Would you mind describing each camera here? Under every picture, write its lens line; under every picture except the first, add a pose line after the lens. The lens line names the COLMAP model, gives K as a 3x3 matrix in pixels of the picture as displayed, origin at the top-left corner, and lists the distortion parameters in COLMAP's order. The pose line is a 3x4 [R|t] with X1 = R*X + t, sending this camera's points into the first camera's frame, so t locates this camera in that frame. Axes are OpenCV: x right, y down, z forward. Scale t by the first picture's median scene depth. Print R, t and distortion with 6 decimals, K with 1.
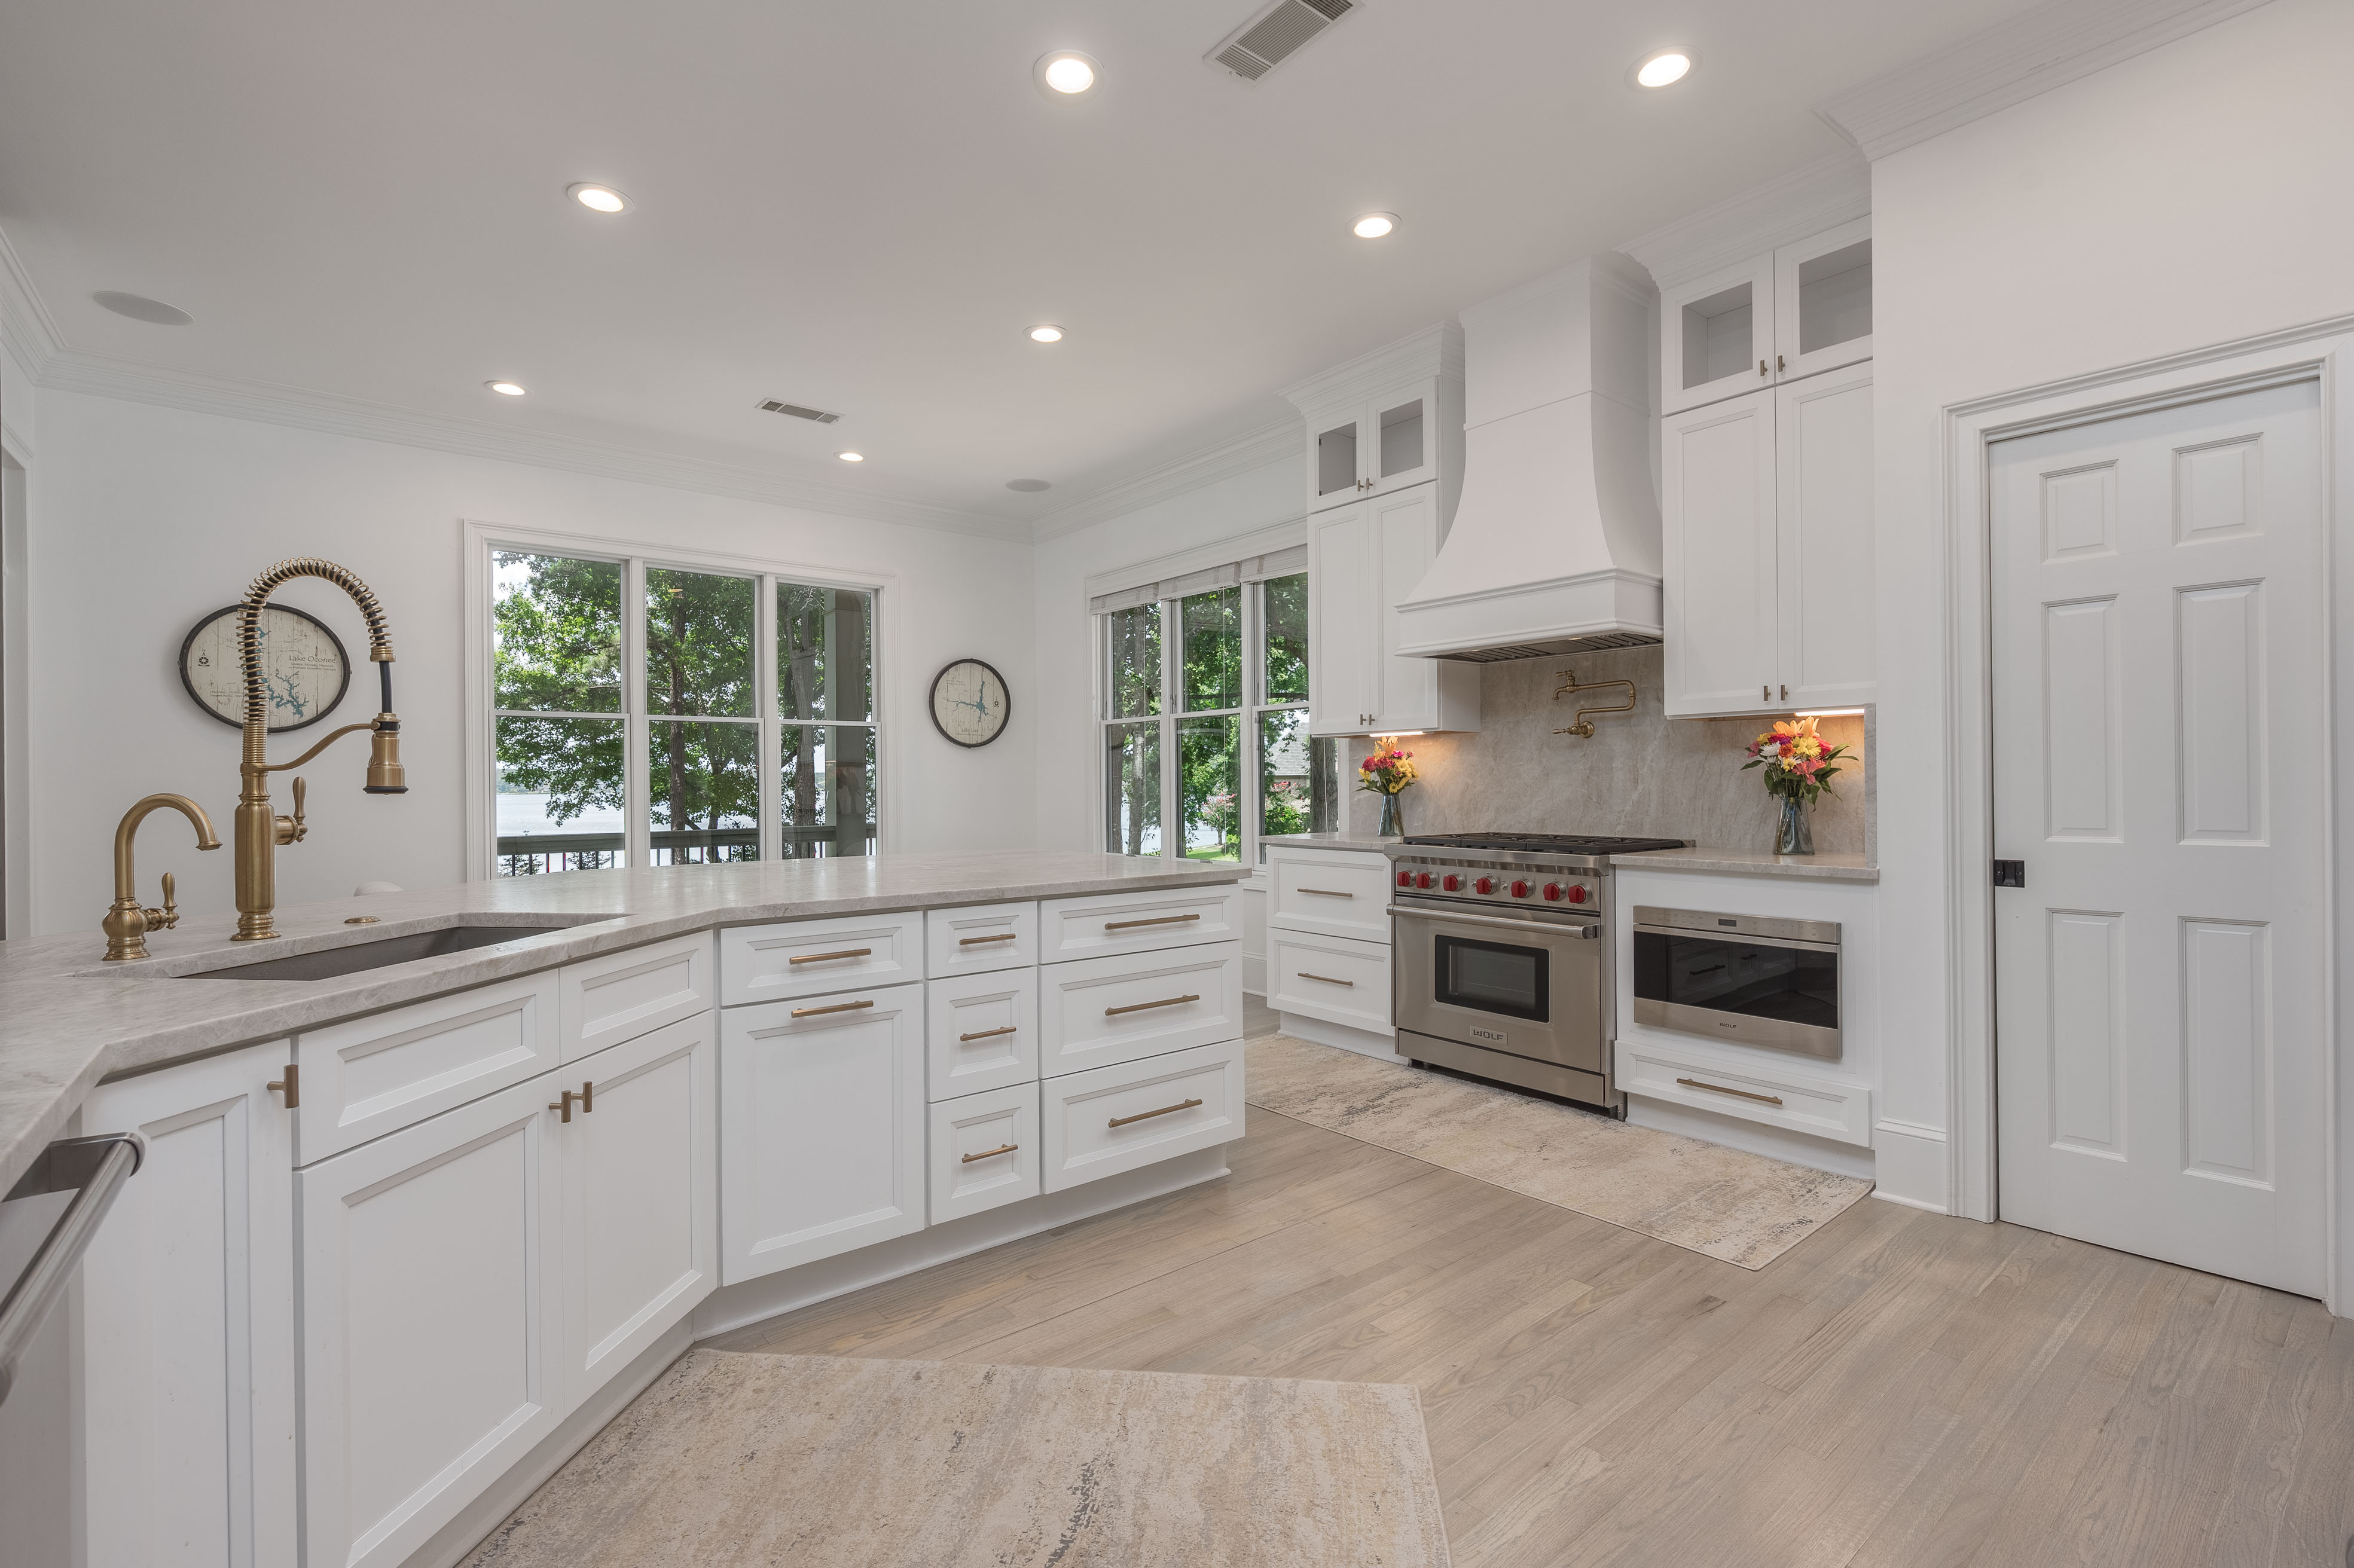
lens RADIAL K [[1052.9, 0, 1177.0], [0, 1052.9, 784.0], [0, 0, 1]] dist [-0.002031, 0.000452]
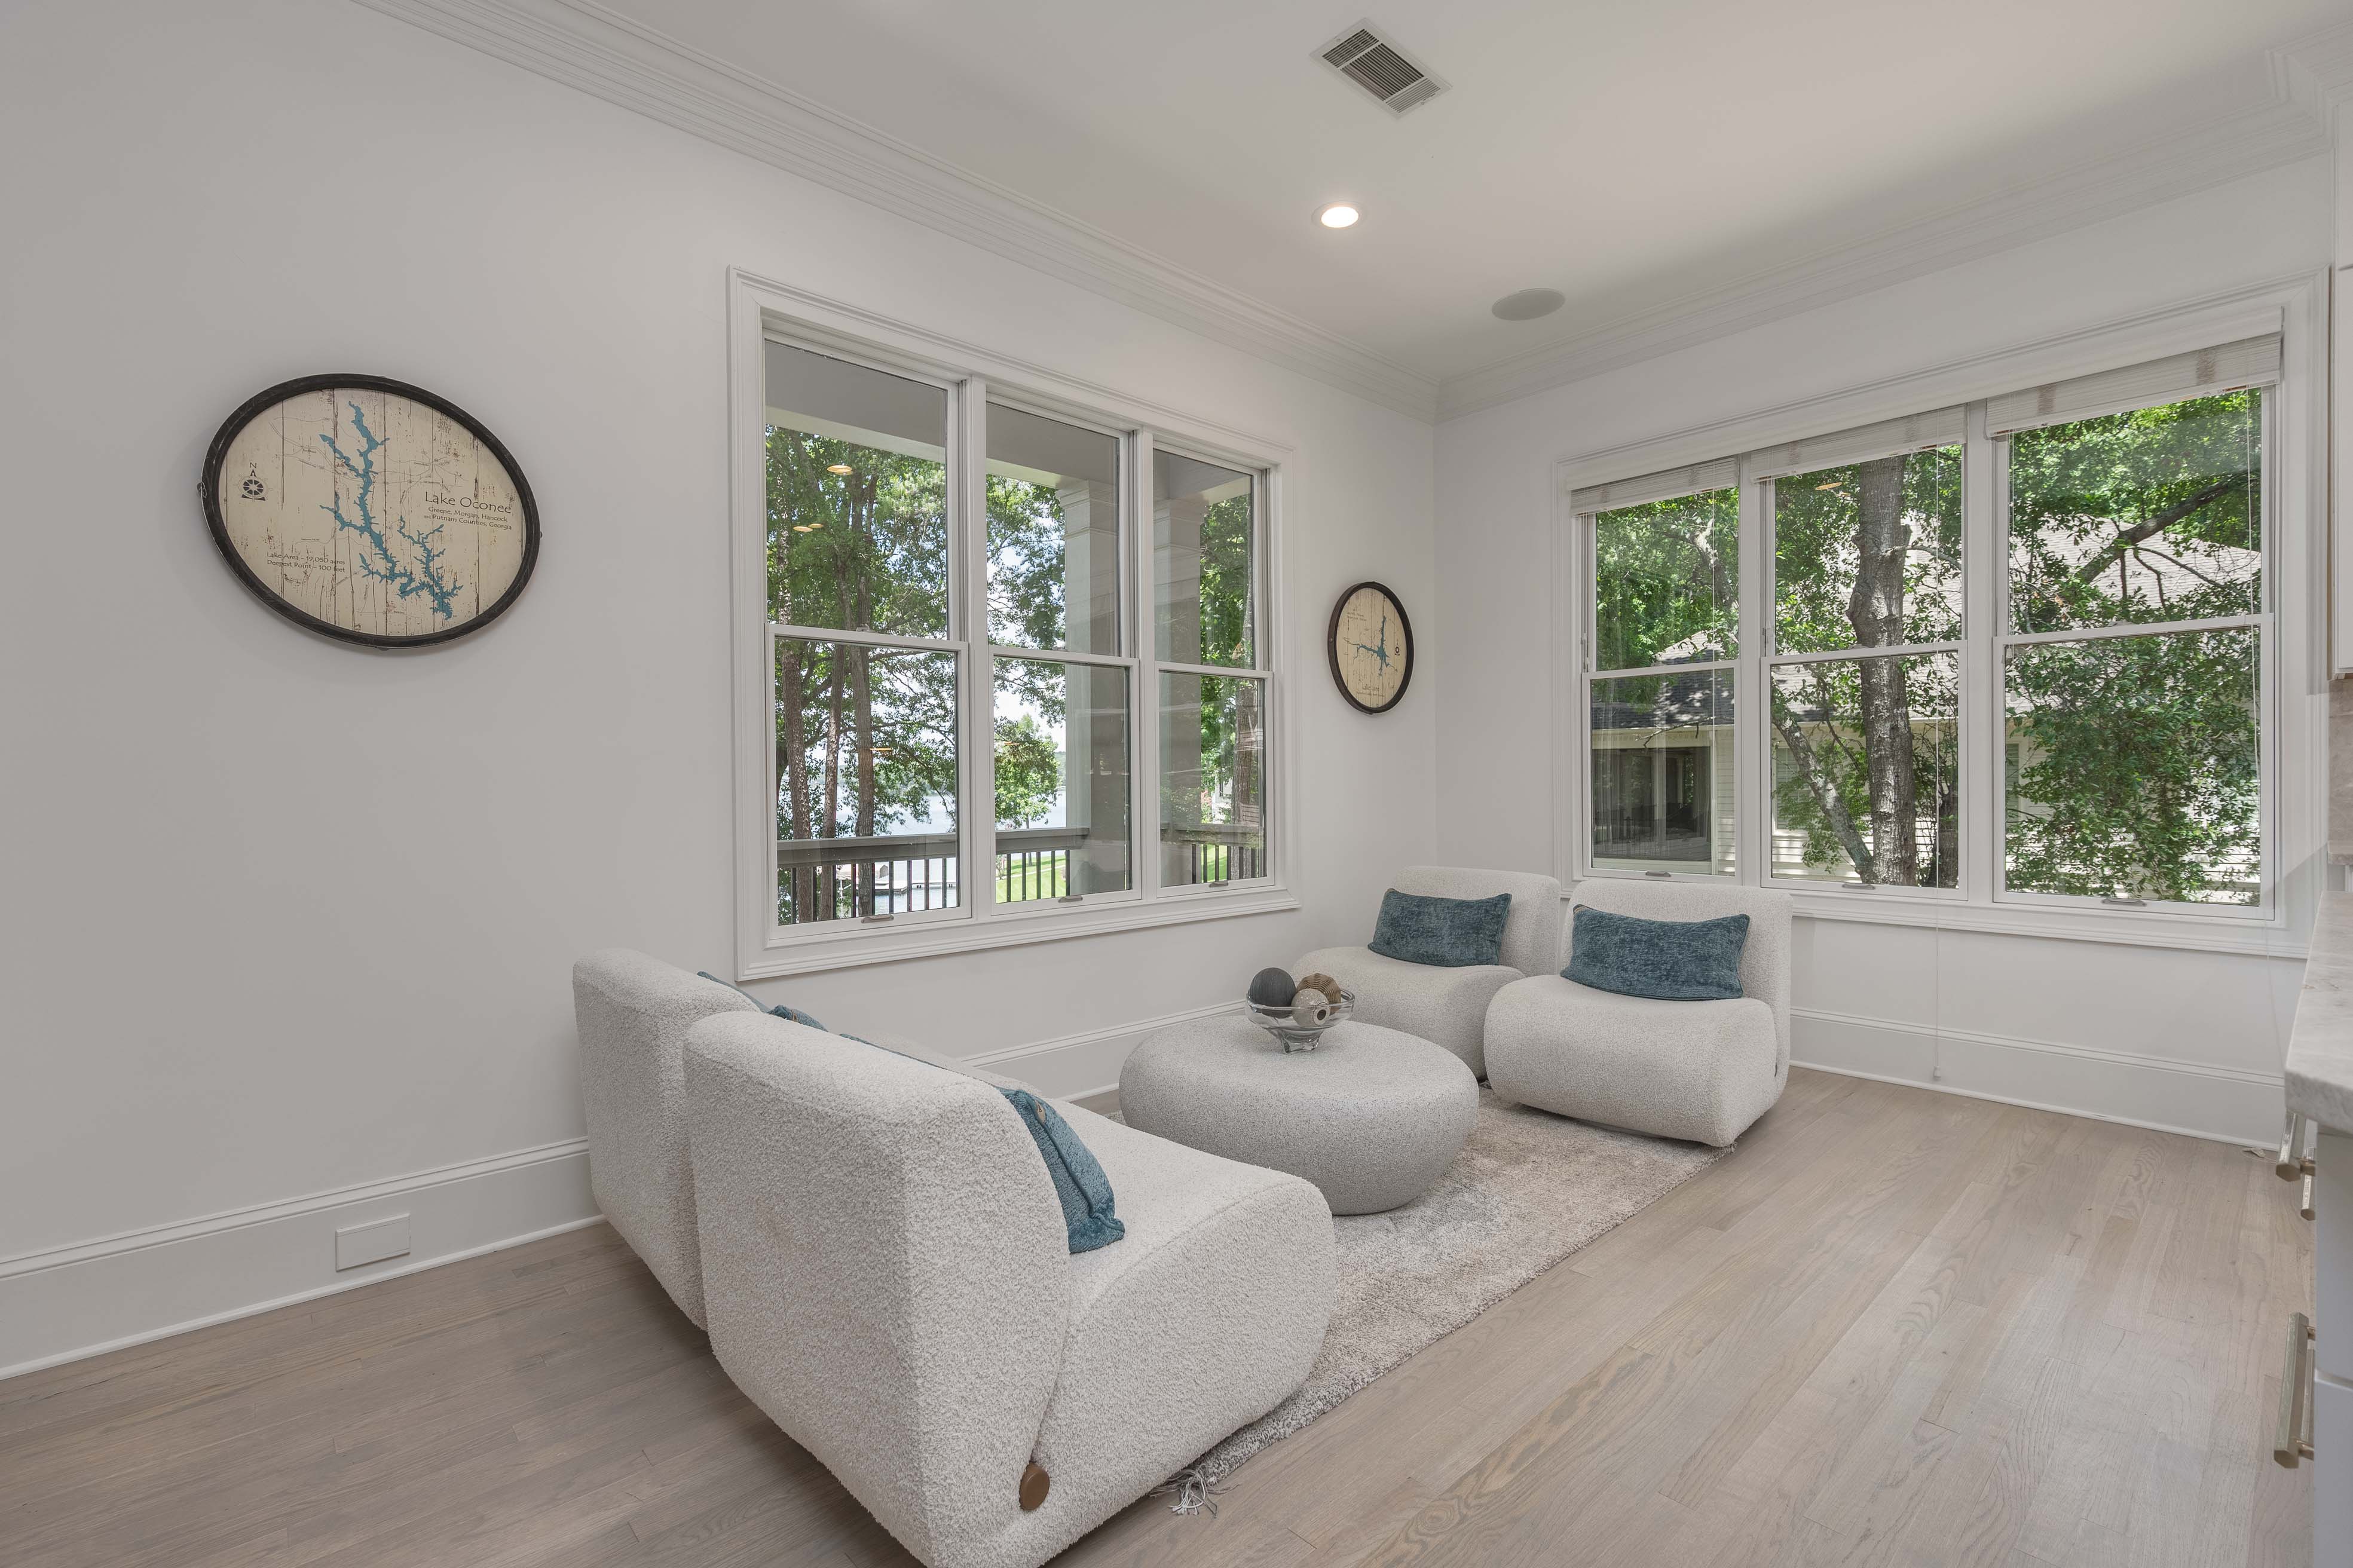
lens RADIAL K [[1052.5, 0, 1176.5], [0, 1052.5, 784.0], [0, 0, 1]] dist [-0.002031, 0.000452]
pose [[0.997734, -0.000717, 0.067272, -0.735231], [0.000735, 1.000000, -0.000243, 0.020393], [-0.067272, 0.000292, 0.997735, 0.679058]]
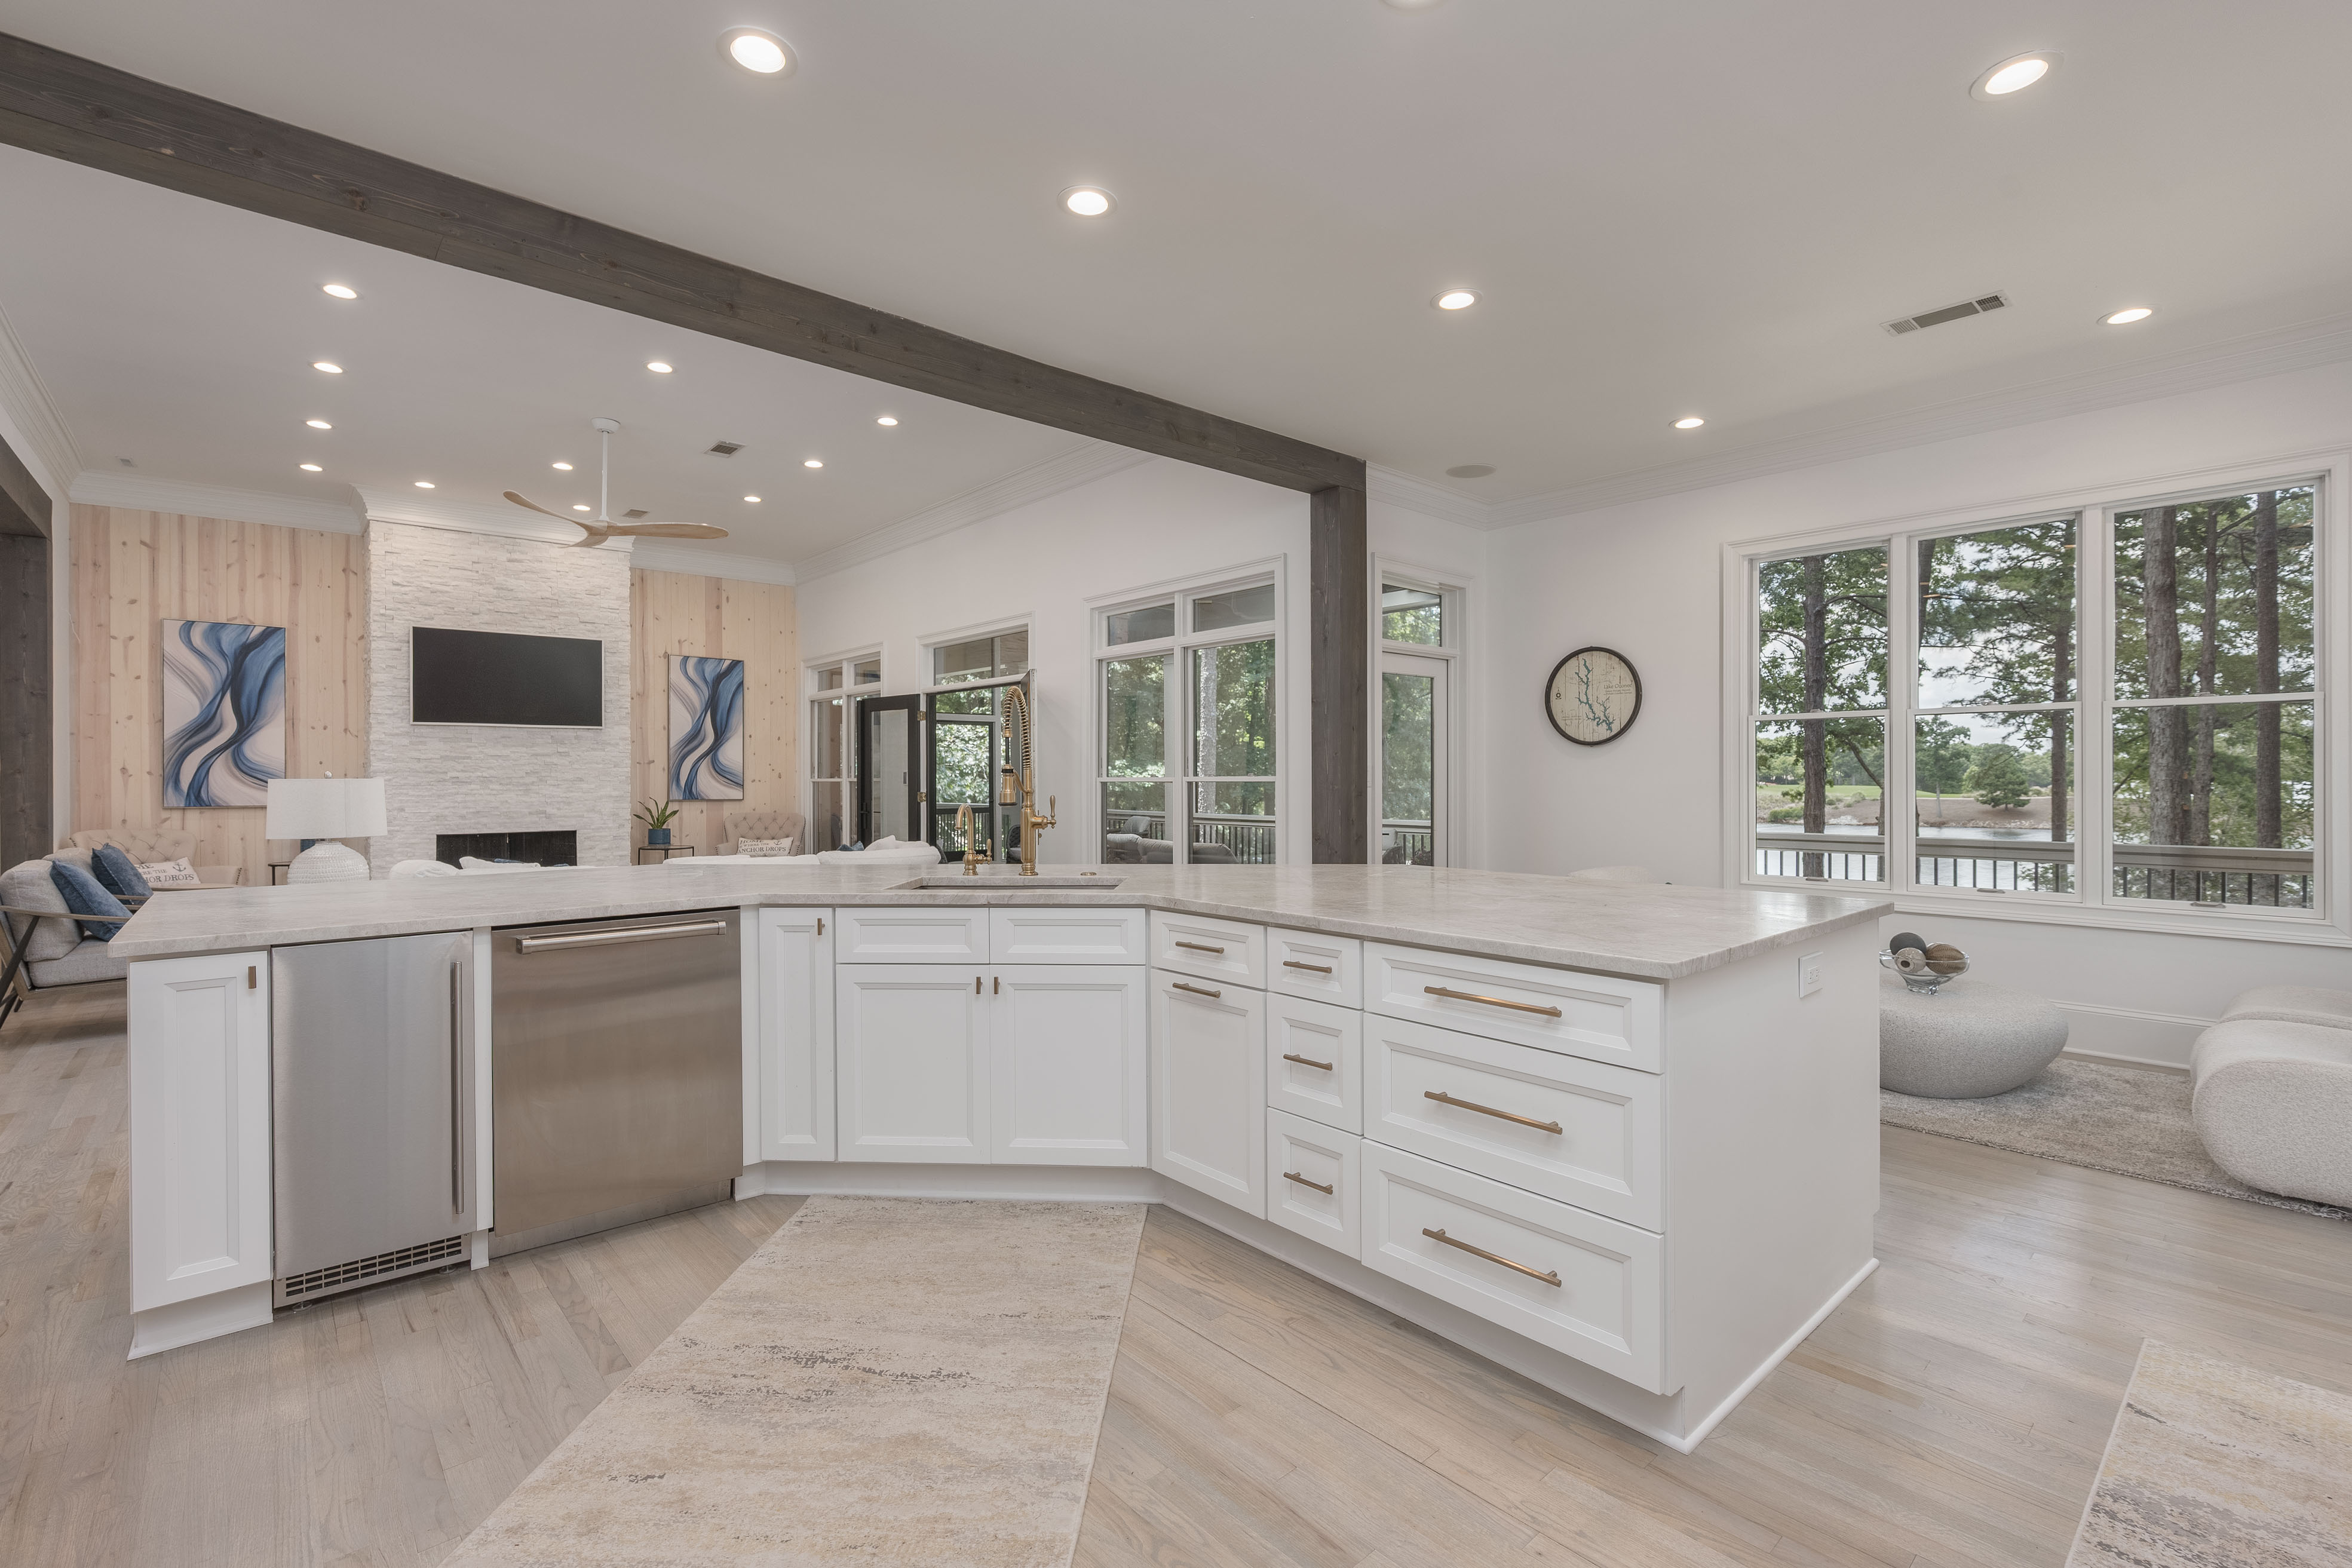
lens RADIAL K [[1022.3, 0, 1176.0], [0, 1022.3, 784.0], [0, 0, 1]] dist [-0.001544, -0.000175]
pose [[0.055992, 0.014245, -0.998330, 0.529297], [0.000430, 0.999898, 0.014291, -0.026485], [0.998431, -0.001229, 0.055980, 0.564890]]
